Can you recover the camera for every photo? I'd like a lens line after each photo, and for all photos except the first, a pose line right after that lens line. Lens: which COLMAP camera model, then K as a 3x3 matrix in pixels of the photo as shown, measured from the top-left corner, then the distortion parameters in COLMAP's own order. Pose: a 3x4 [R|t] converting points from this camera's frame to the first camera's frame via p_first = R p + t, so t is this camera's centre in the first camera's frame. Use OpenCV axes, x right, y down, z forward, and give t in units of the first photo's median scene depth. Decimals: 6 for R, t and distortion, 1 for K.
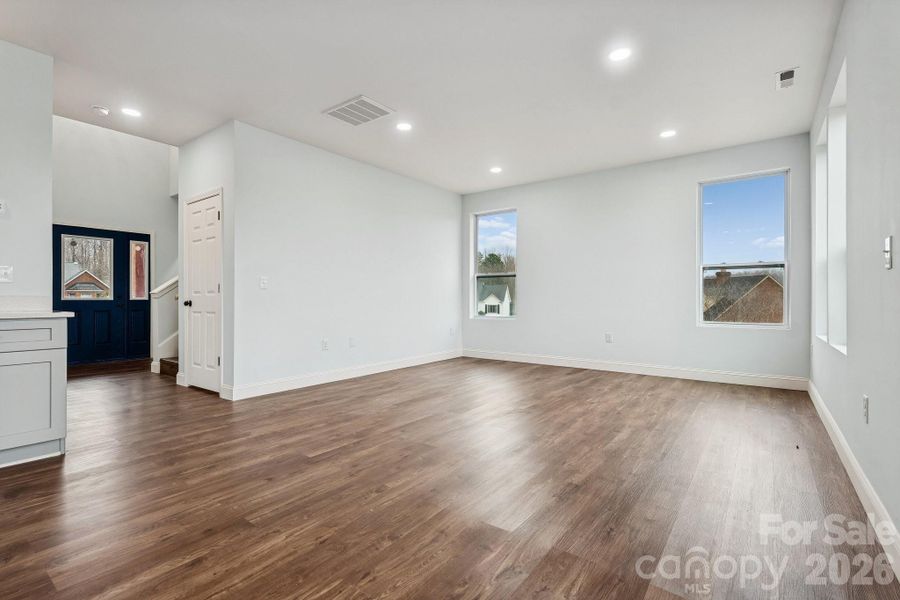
lens RADIAL K [[424.0, 0, 450.8], [0, 424.0, 297.2], [0, 0, 1]] dist [0.006469, 0.000911]
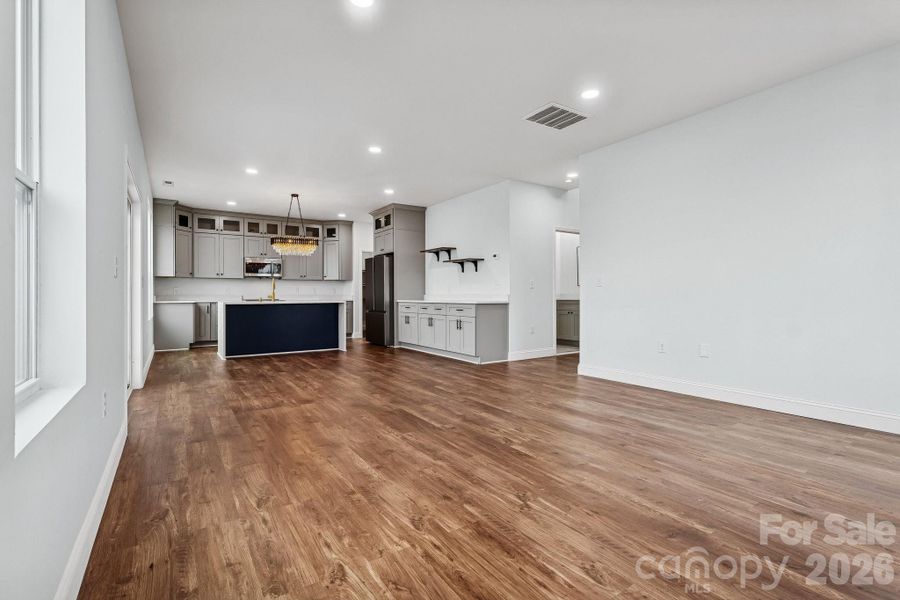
lens RADIAL K [[424.0, 0, 449.5], [0, 424.0, 300.0], [0, 0, 1]] dist [0.006469, 0.000911]
pose [[-0.354772, 0.006849, -0.934928, 1.036180], [0.012986, 0.999913, 0.002397, 0.008689], [0.934863, -0.011291, -0.354830, 1.356004]]
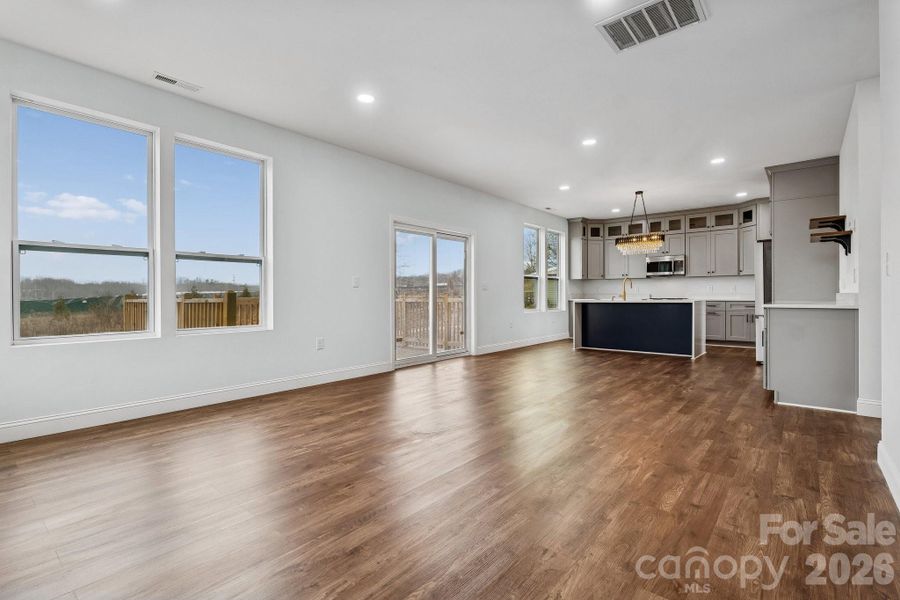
lens RADIAL K [[424.0, 0, 446.4], [0, 424.0, 298.5], [0, 0, 1]] dist [0.006469, 0.000911]
pose [[-0.997143, -0.001207, 0.075523, 0.071841], [-0.001662, 0.999981, -0.005959, 0.016553], [-0.075515, -0.006067, -0.997126, 2.059433]]
